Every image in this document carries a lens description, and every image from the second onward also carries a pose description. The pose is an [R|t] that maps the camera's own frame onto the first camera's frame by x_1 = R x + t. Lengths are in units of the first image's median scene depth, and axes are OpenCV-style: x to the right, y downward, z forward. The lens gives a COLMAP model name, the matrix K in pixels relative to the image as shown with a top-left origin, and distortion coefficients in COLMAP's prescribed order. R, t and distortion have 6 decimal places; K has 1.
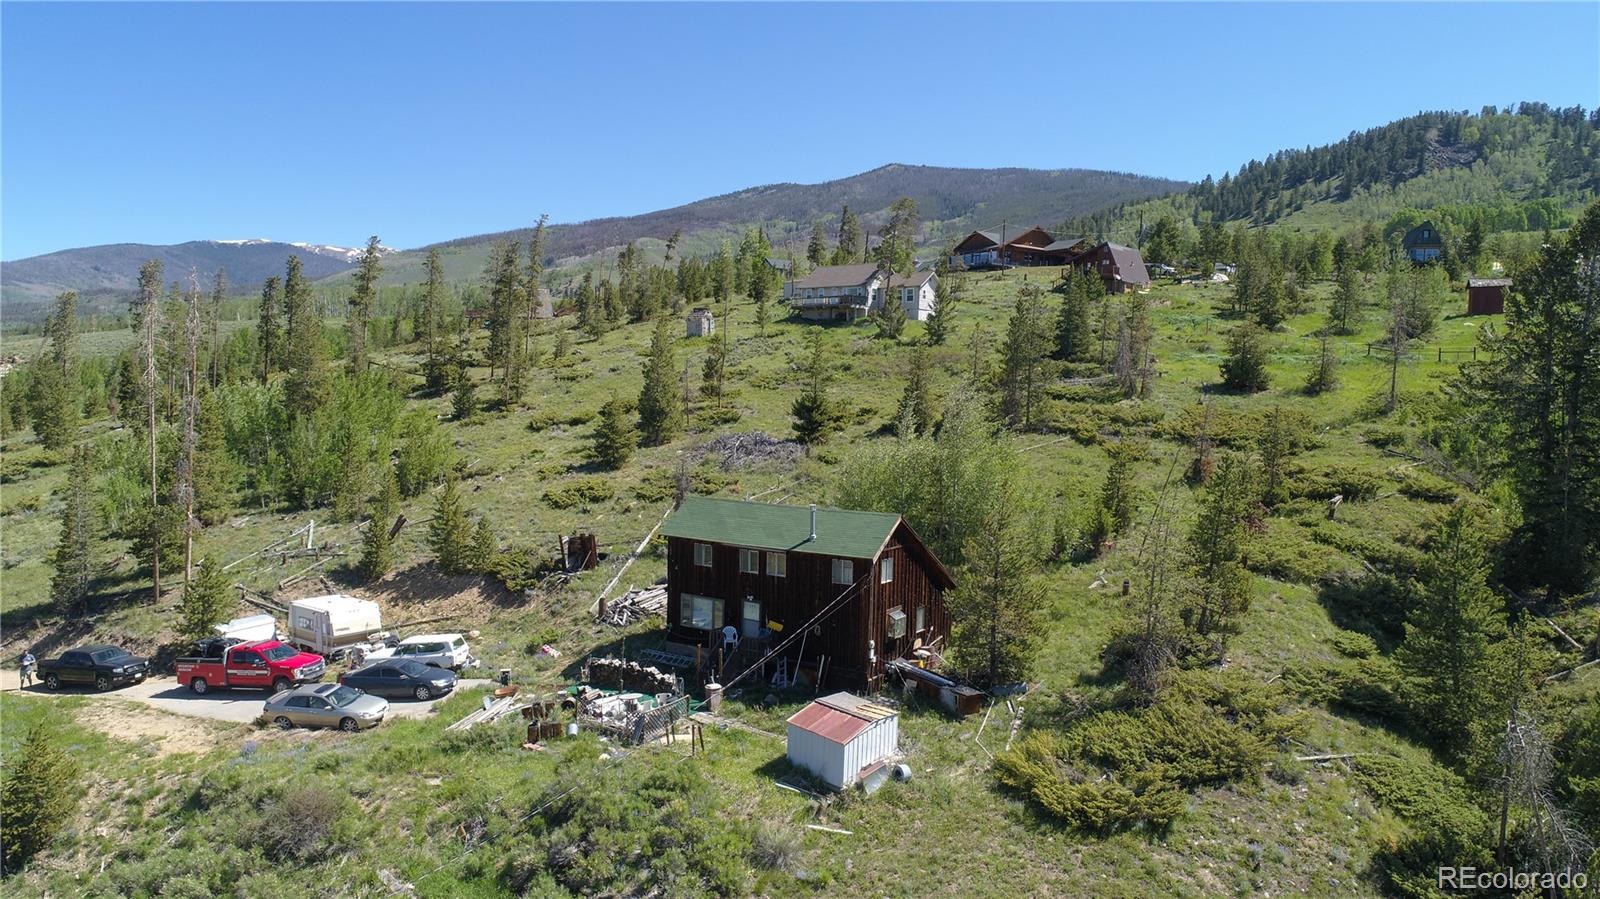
lens RADIAL K [[1078.4, 0, 799.5], [0, 1078.4, 447.1], [0, 0, 1]] dist [0.006655, -0.002535]
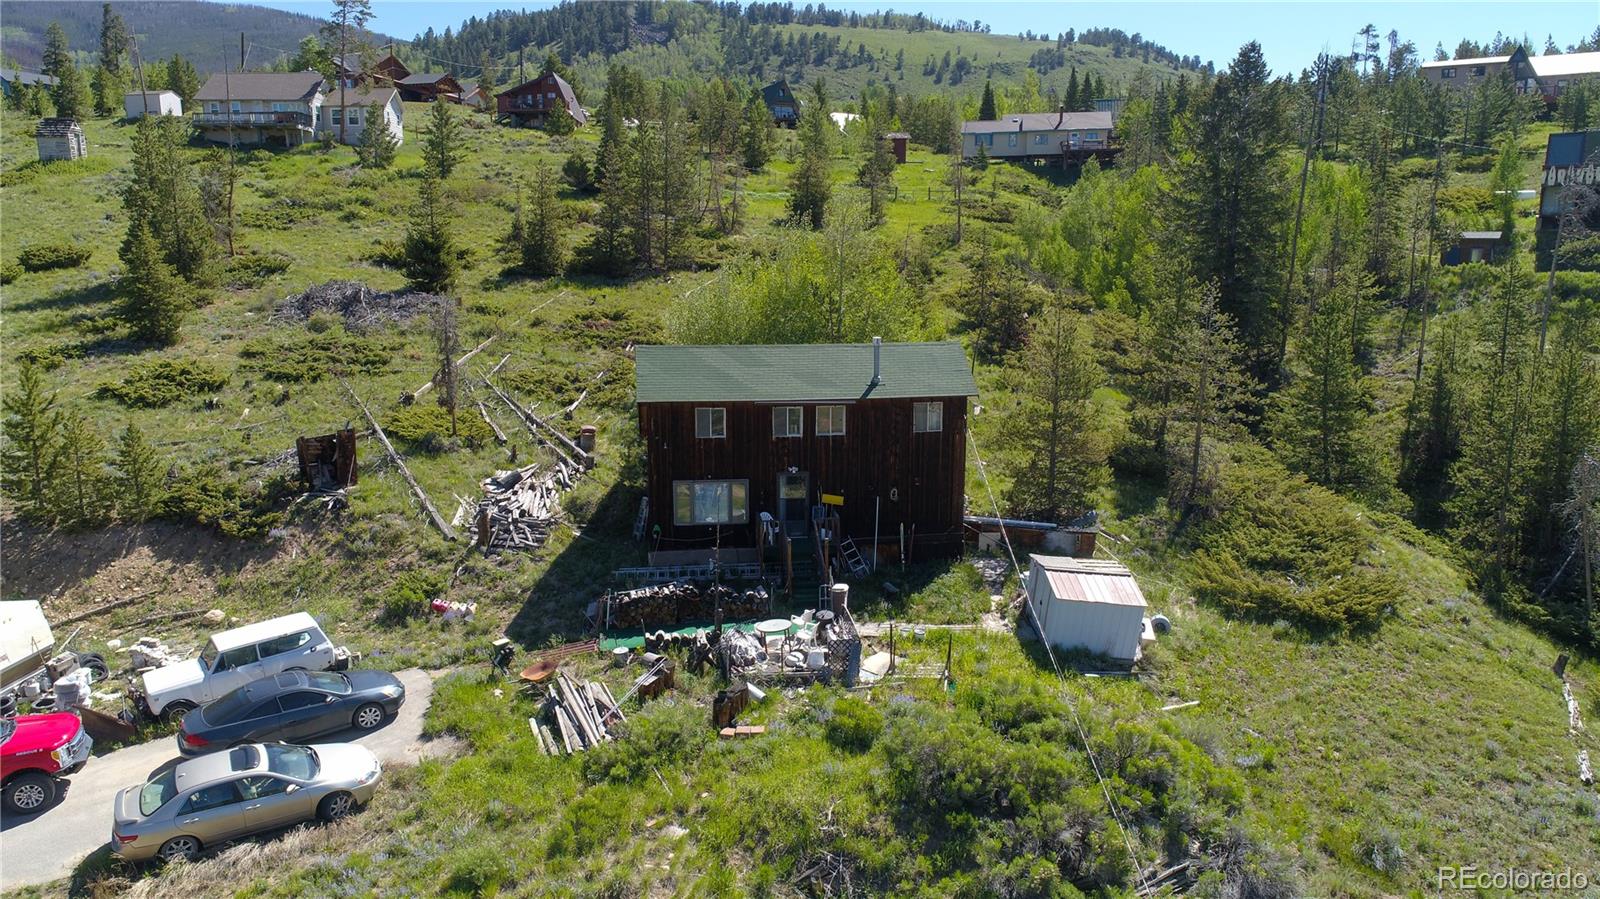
lens RADIAL K [[1078.4, 0, 800.2], [0, 1078.4, 451.8], [0, 0, 1]] dist [0.006655, -0.002535]
pose [[0.766597, -0.136176, 0.627523, -0.187544], [0.056409, 0.987758, 0.145438, 0.007029], [-0.639646, -0.076095, 0.764894, 0.156091]]
